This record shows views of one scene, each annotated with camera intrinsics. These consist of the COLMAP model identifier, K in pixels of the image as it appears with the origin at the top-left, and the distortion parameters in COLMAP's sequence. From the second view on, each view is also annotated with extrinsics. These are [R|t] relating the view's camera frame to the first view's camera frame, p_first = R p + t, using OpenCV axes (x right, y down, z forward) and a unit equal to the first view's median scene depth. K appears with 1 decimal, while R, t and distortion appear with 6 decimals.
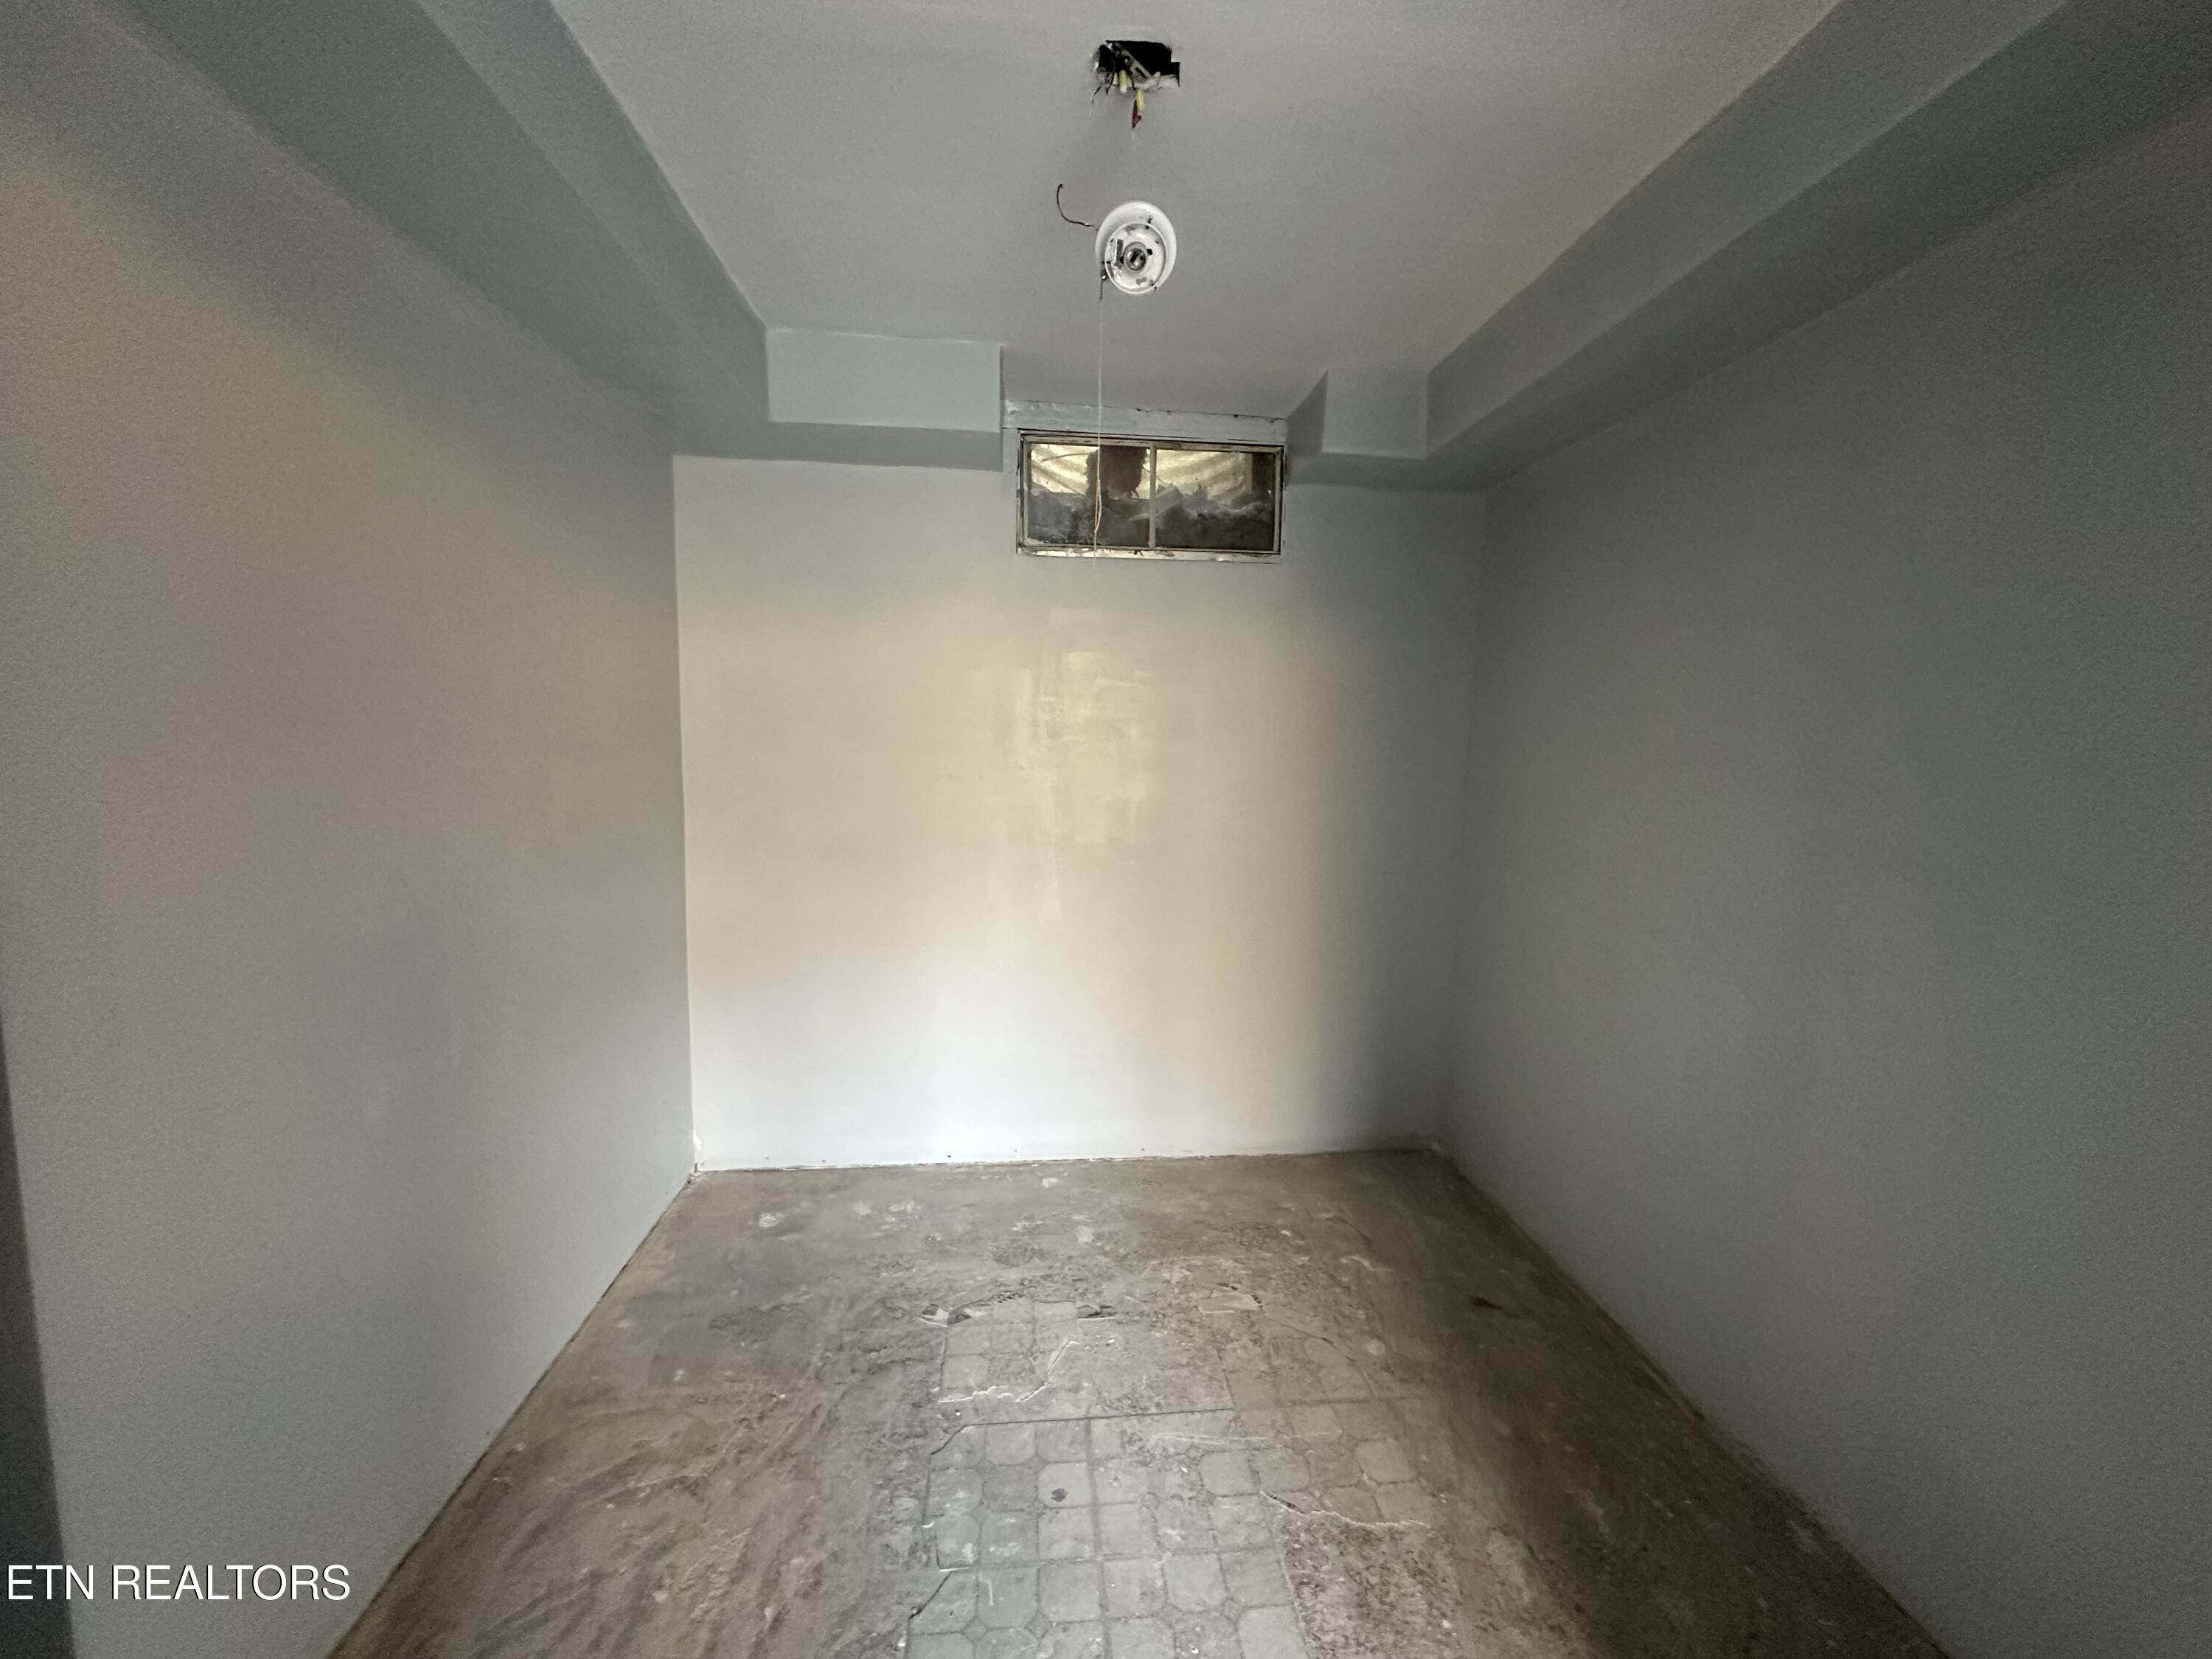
lens RADIAL K [[880.3, 0, 1106.0], [0, 880.3, 829.5], [0, 0, 1]] dist [0.001039, 0.000260]
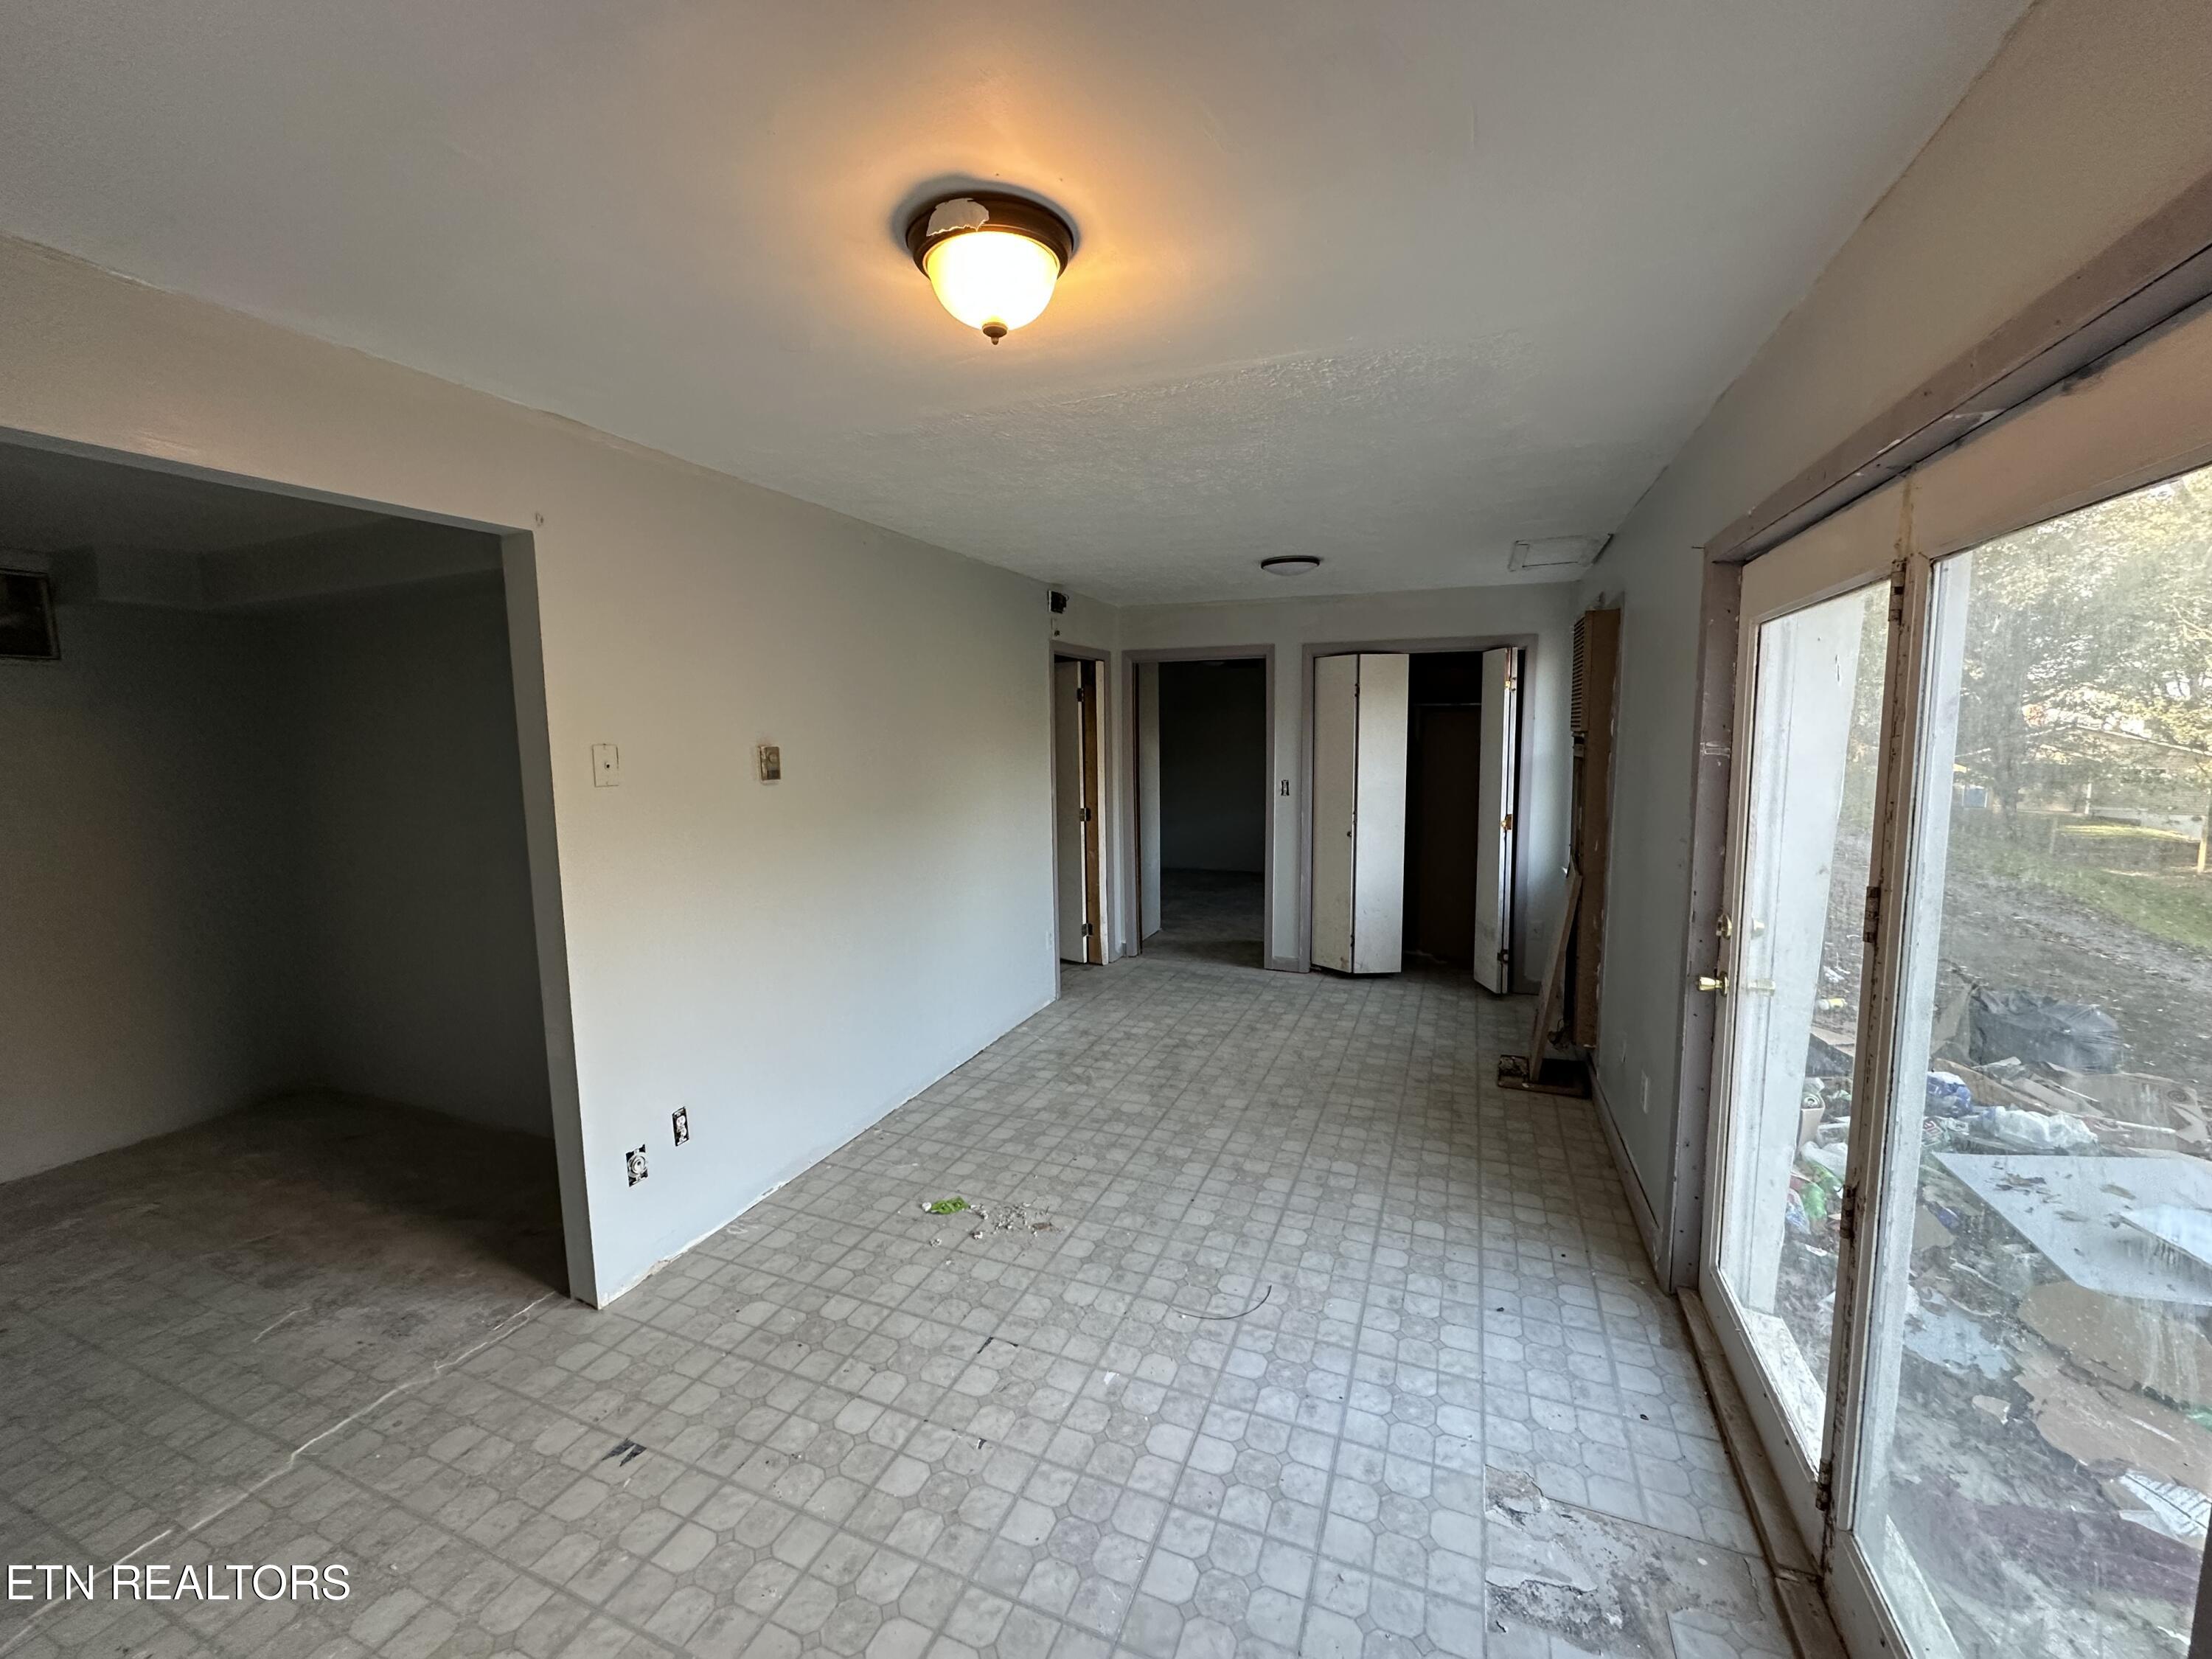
lens RADIAL K [[880.3, 0, 1106.0], [0, 880.3, 829.5], [0, 0, 1]] dist [0.001039, 0.000260]
pose [[0.466360, -0.123851, 0.875882, -0.270349], [0.119085, 0.989927, 0.076571, 0.006049], [-0.876543, 0.068595, 0.476411, -1.004212]]
